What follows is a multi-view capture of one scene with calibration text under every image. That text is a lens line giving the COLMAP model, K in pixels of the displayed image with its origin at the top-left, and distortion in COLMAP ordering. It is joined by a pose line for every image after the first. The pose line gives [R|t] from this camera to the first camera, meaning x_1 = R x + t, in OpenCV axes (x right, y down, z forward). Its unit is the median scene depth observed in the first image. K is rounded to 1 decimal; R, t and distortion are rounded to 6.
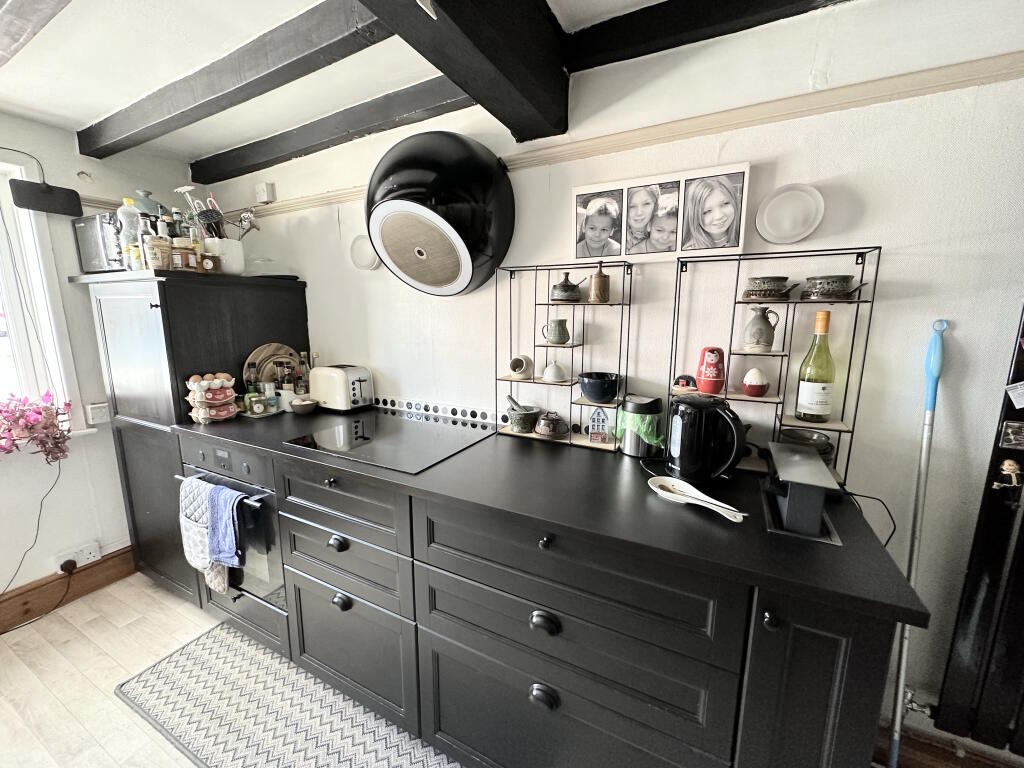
lens RADIAL K [[406.7, 0, 511.8], [0, 406.7, 383.9], [0, 0, 1]] dist [-0.004823, -0.000378]
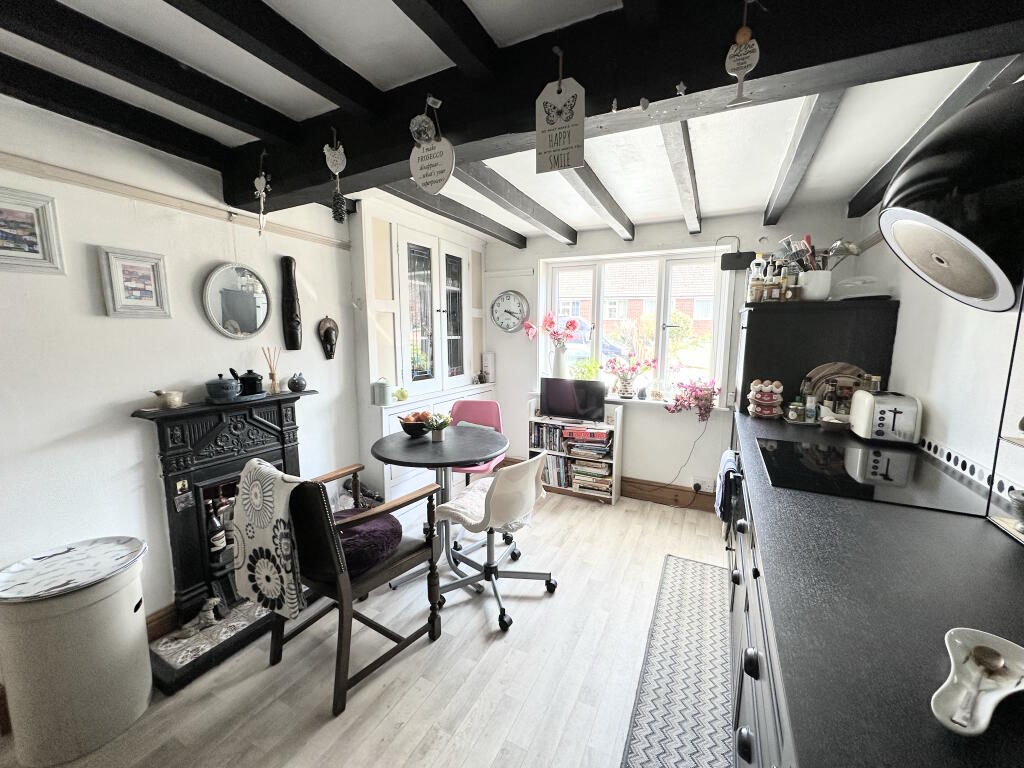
lens RADIAL K [[406.7, 0, 511.7], [0, 406.7, 385.1], [0, 0, 1]] dist [-0.004823, -0.000378]
pose [[0.001678, 0.133418, -0.991058, 0.488542], [-0.179762, 0.974956, 0.130946, -0.029763], [0.983709, 0.177935, 0.025619, 0.161309]]
